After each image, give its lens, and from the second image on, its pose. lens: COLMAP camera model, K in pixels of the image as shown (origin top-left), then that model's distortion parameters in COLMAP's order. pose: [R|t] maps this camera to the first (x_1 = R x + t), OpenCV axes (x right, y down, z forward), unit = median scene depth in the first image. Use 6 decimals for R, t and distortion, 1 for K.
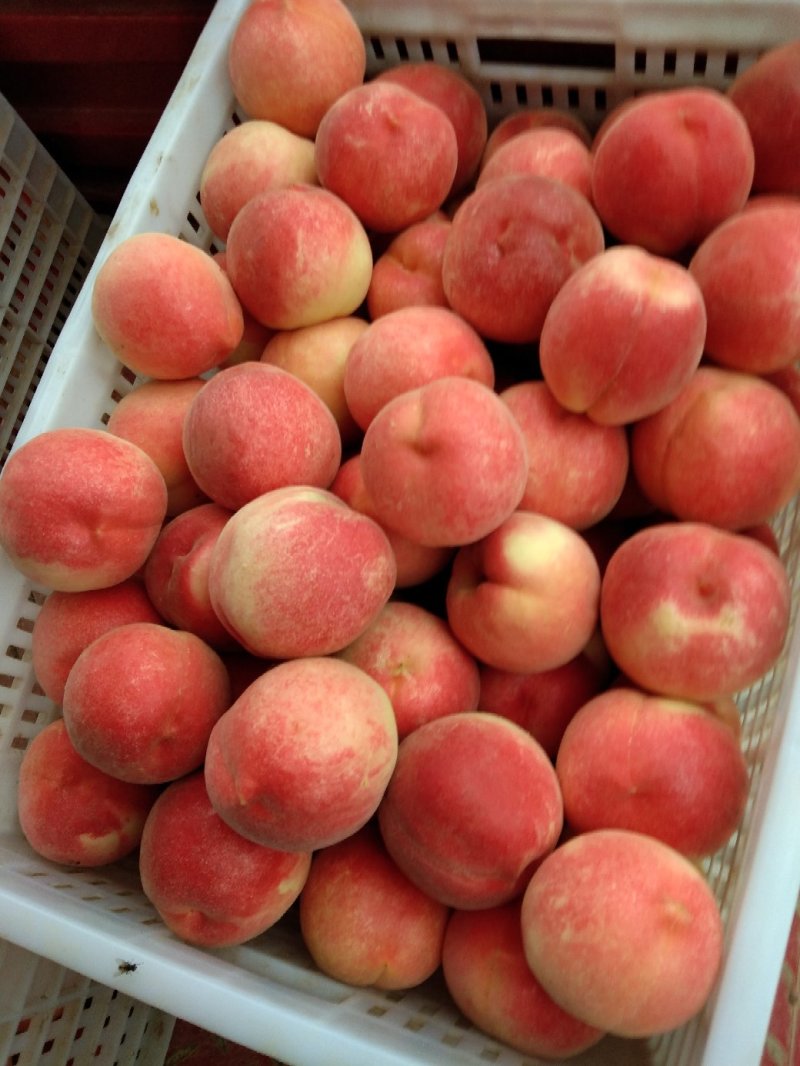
lens RADIAL K [[791.4, 0, 400.0], [0, 791.4, 533.0], [0, 0, 1]] dist [0.049534, -0.090971]
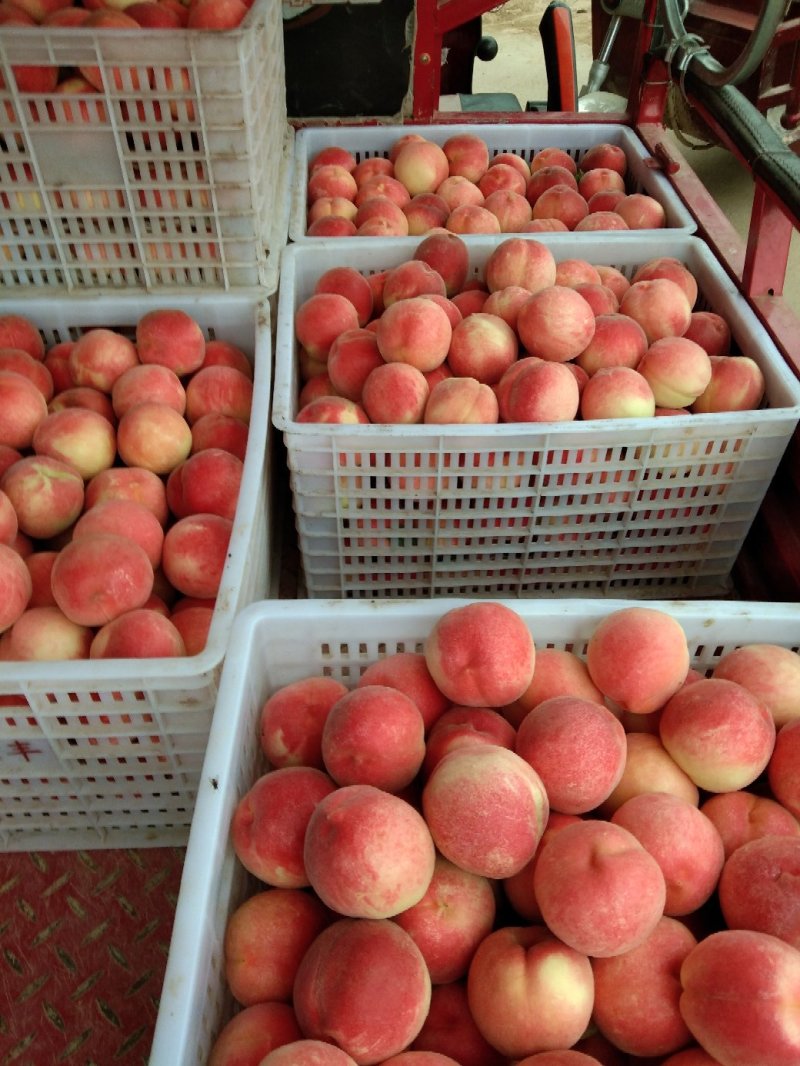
lens RADIAL K [[791.4, 0, 400.0], [0, 791.4, 533.0], [0, 0, 1]] dist [0.049534, -0.090971]
pose [[0.272175, 0.801570, -0.532358, 0.185065], [-0.928591, 0.363838, 0.073075, -0.086206], [0.252267, 0.474454, 0.843359, -0.441057]]
